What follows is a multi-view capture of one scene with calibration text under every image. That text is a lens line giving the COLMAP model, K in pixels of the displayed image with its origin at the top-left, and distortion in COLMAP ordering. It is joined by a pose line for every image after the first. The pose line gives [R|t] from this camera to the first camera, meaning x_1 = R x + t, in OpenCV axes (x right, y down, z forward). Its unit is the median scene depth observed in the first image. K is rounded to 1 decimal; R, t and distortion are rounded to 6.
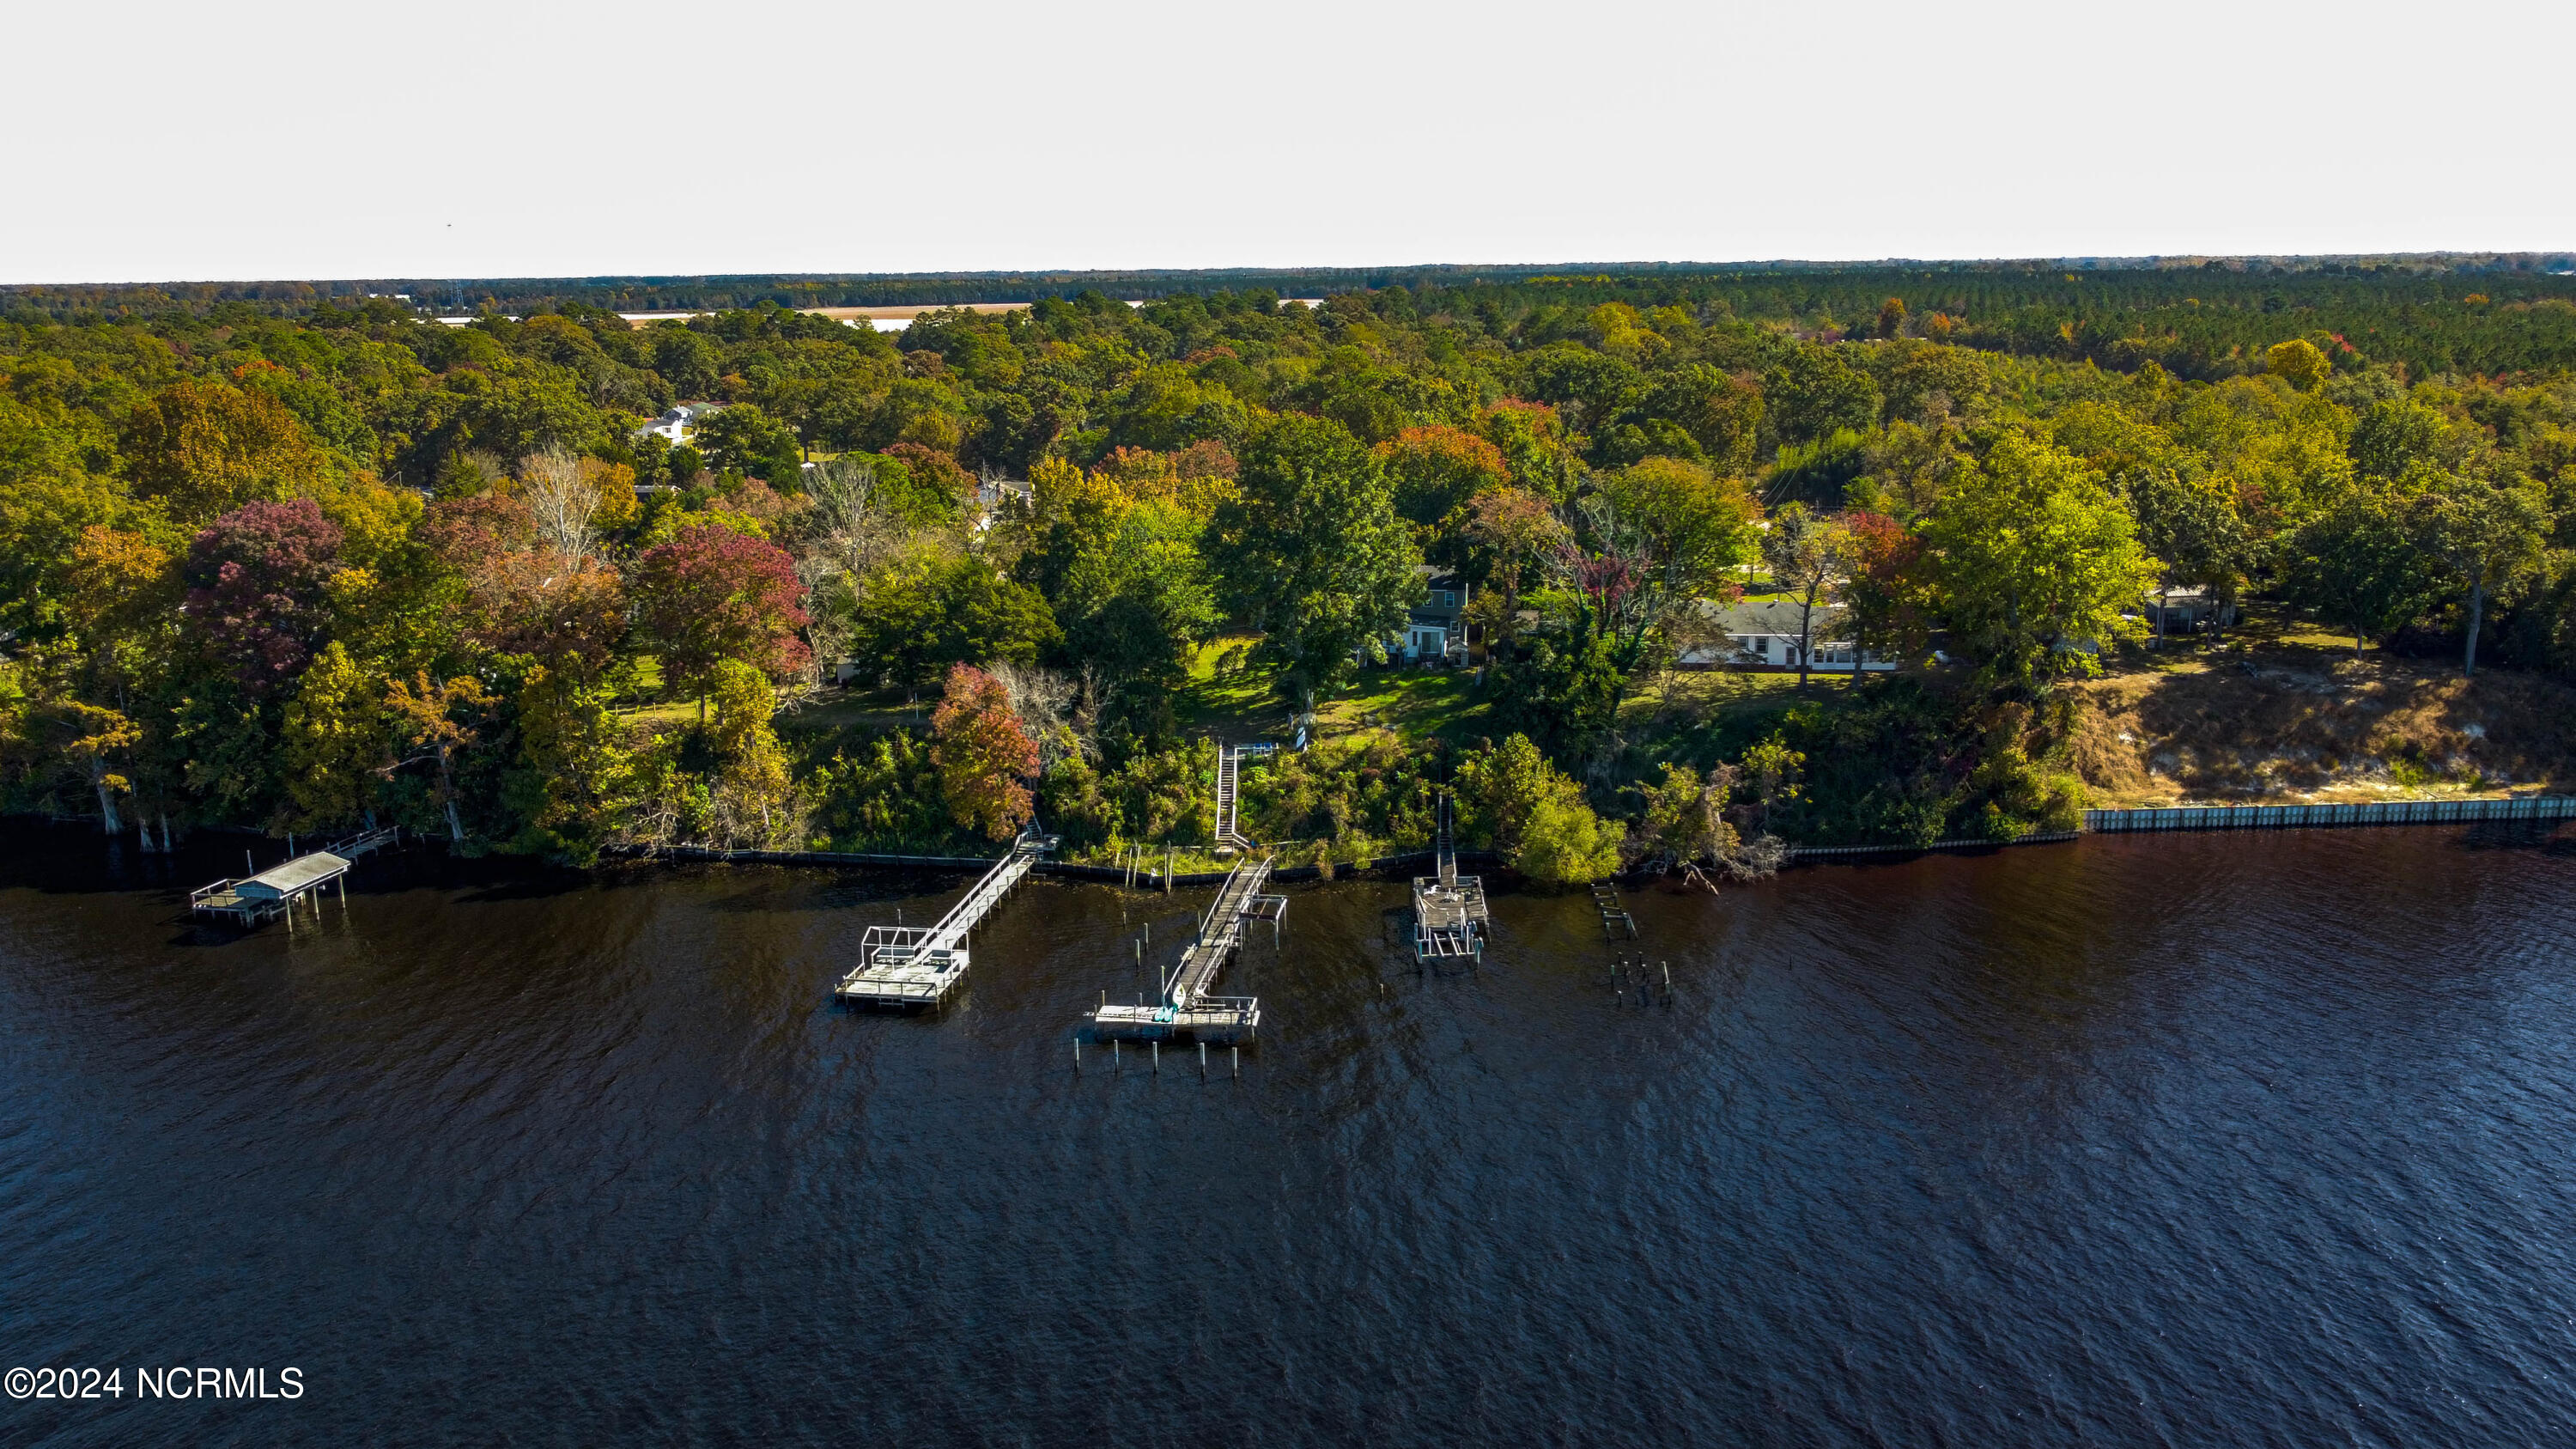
lens RADIAL K [[1964.5, 0, 1291.5], [0, 1964.5, 717.6], [0, 0, 1]] dist [0.002383, -0.007955]
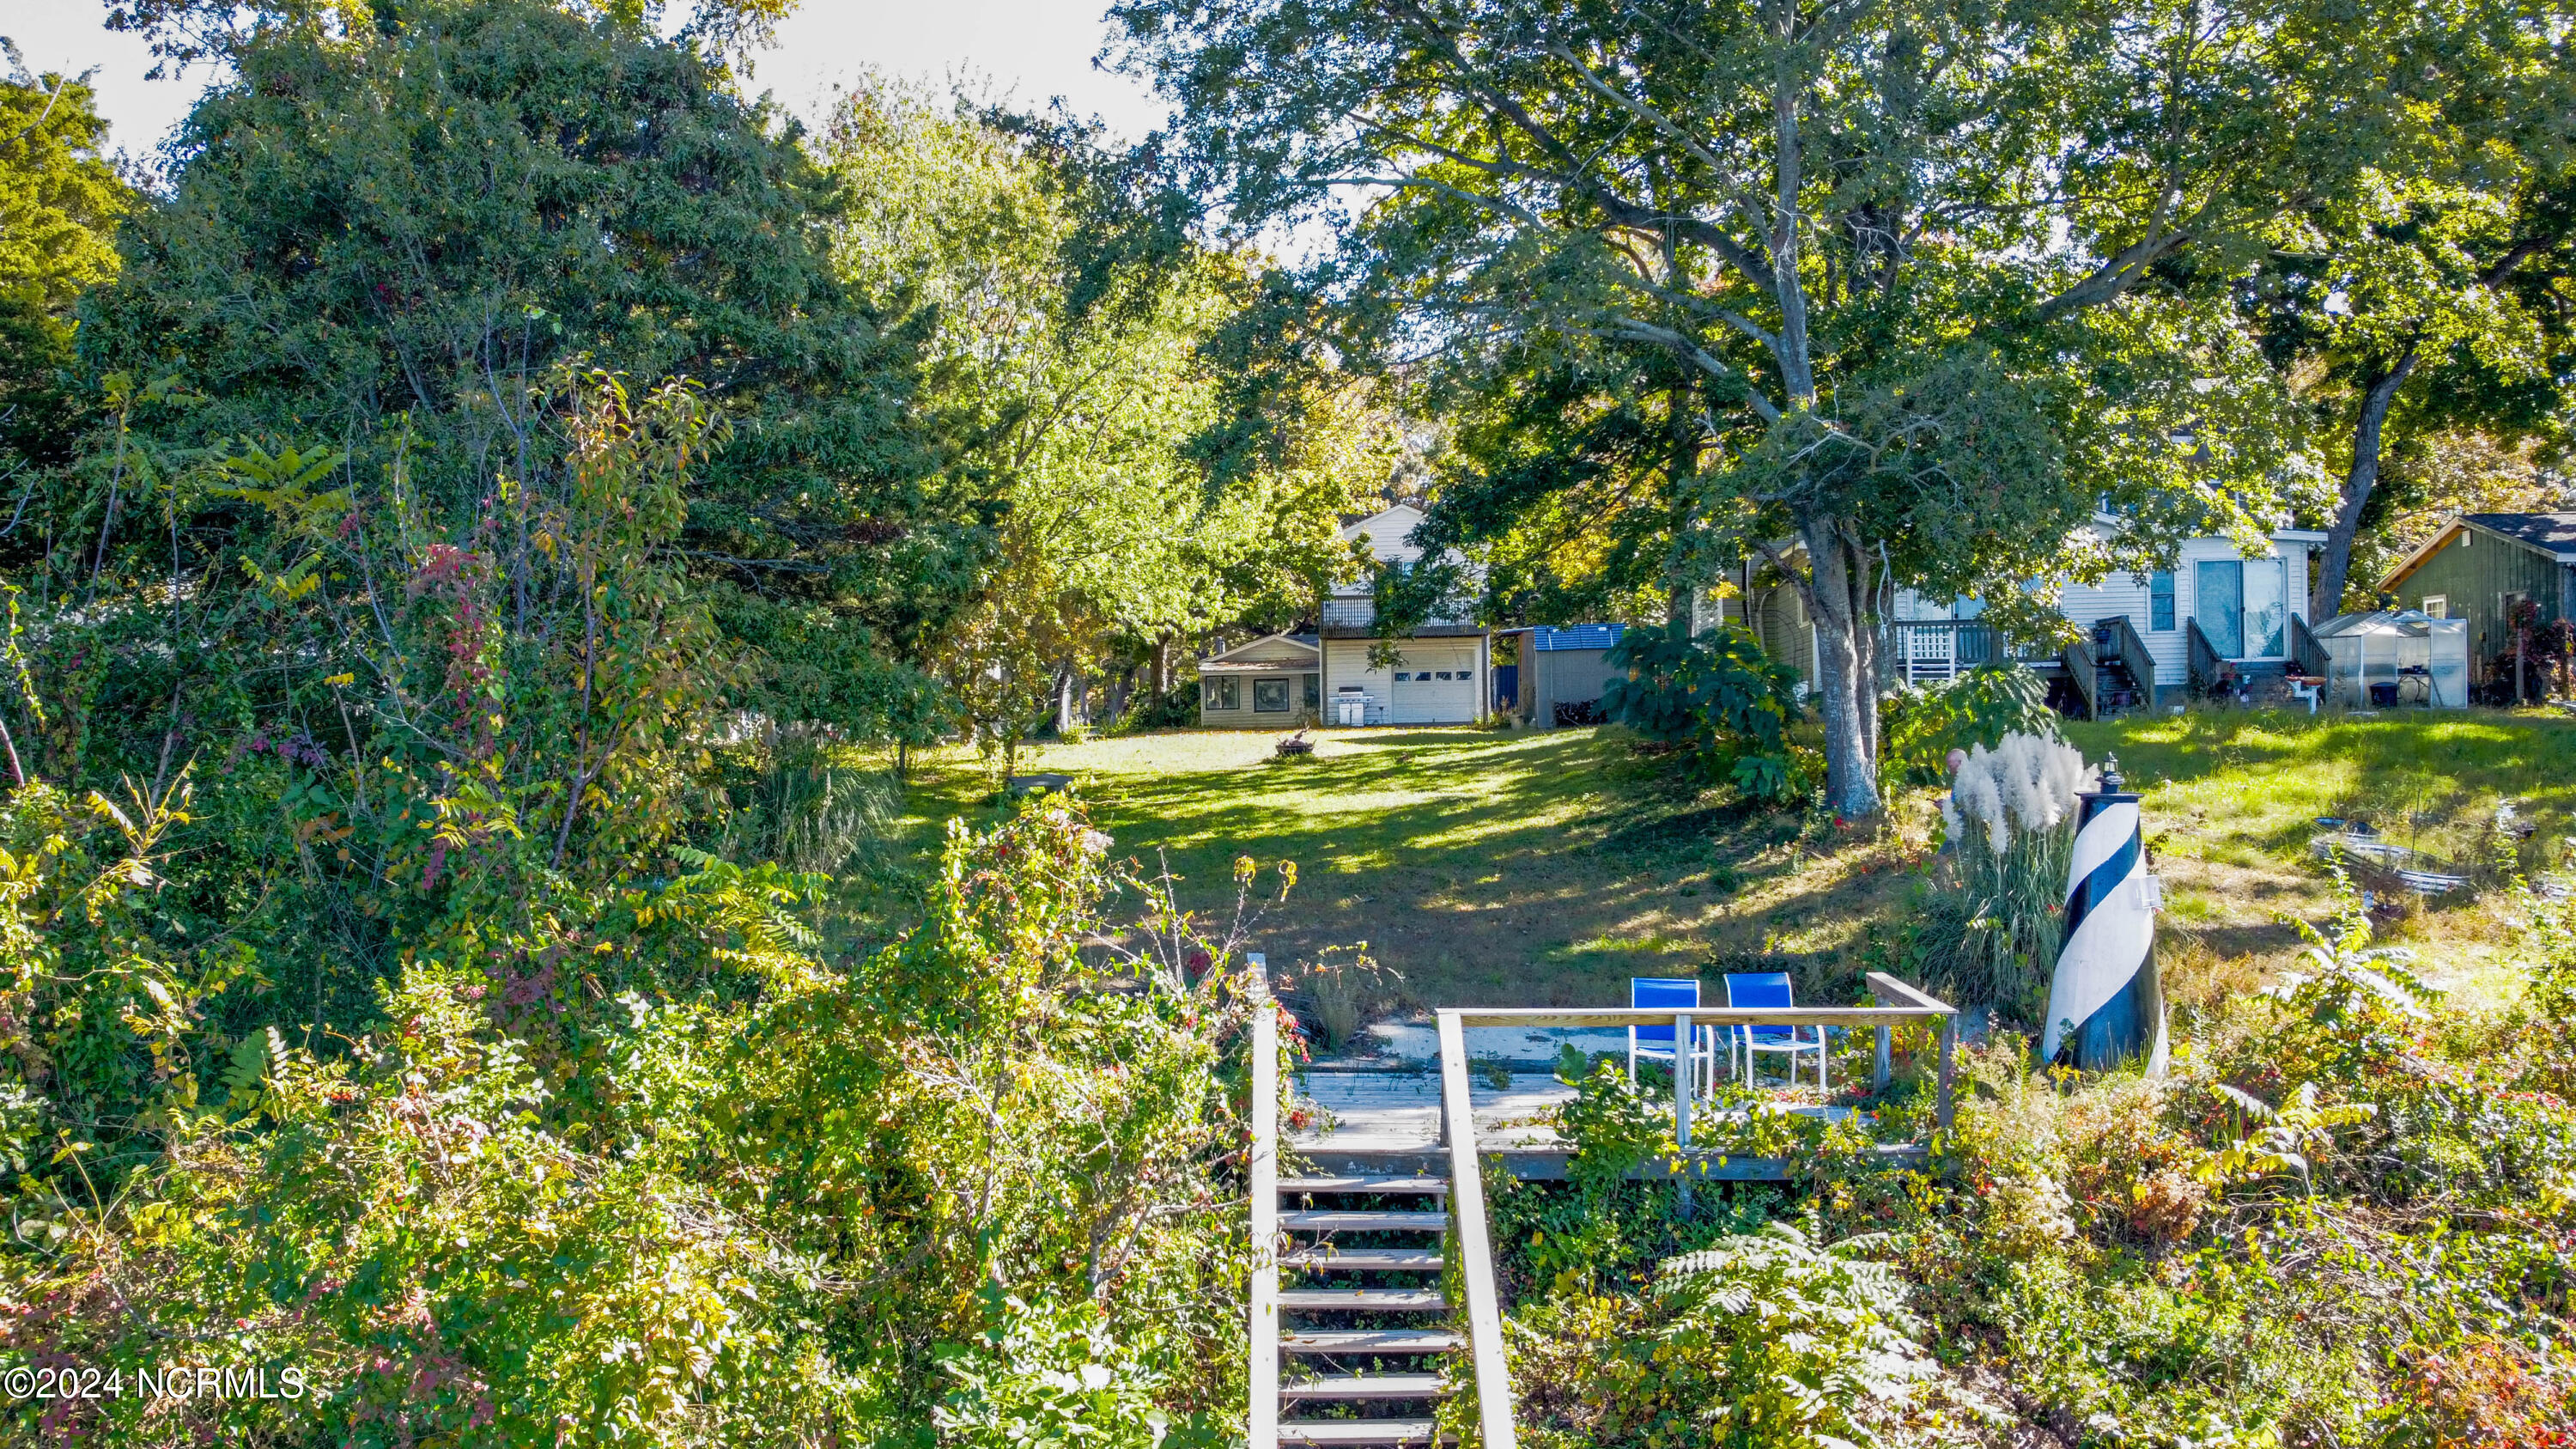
lens RADIAL K [[1964.5, 0, 1287.2], [0, 1964.5, 724.7], [0, 0, 1]] dist [0.002383, -0.007955]
pose [[0.999915, -0.009302, 0.009143, -0.036607], [0.011125, 0.974183, -0.225485, 0.022828], [-0.006809, 0.225568, 0.974204, 0.934870]]
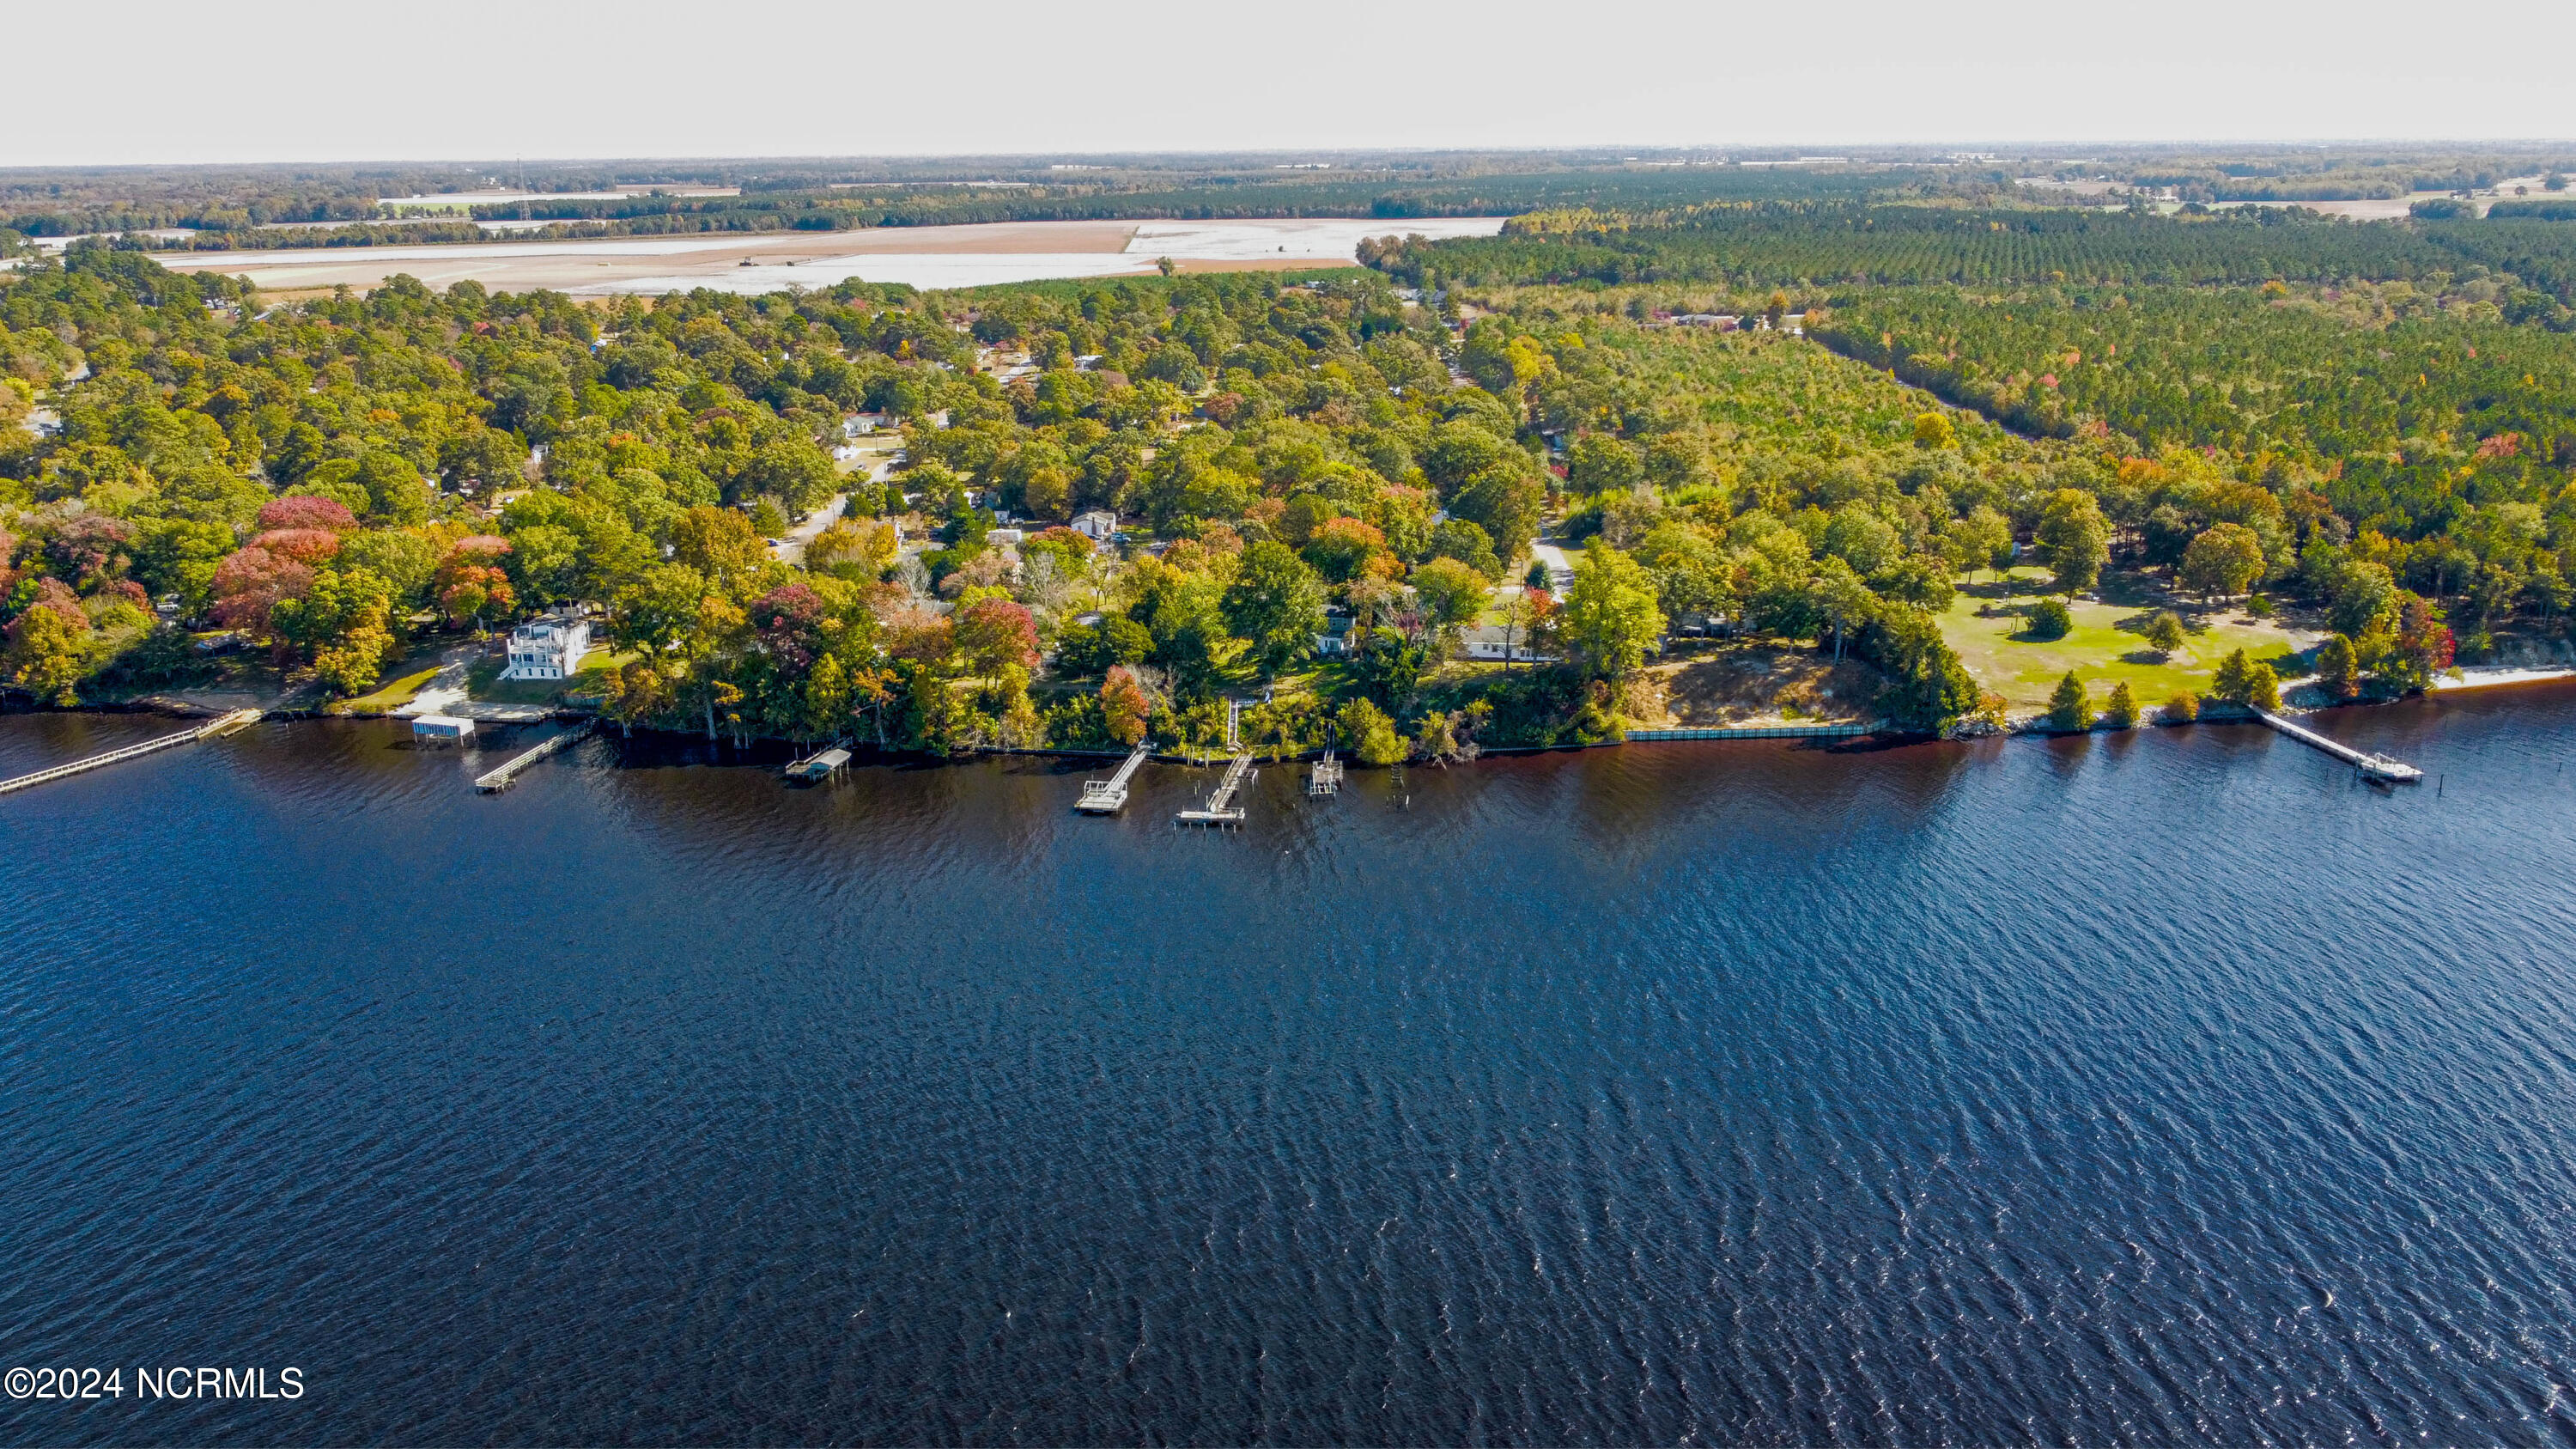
lens RADIAL K [[1964.5, 0, 1273.7], [0, 1964.5, 727.6], [0, 0, 1]] dist [0.002383, -0.007955]
pose [[0.999876, 0.001893, -0.015649, 0.047599], [-0.000871, 0.997880, 0.065081, -0.099862], [0.015739, -0.065059, 0.997757, -1.197226]]
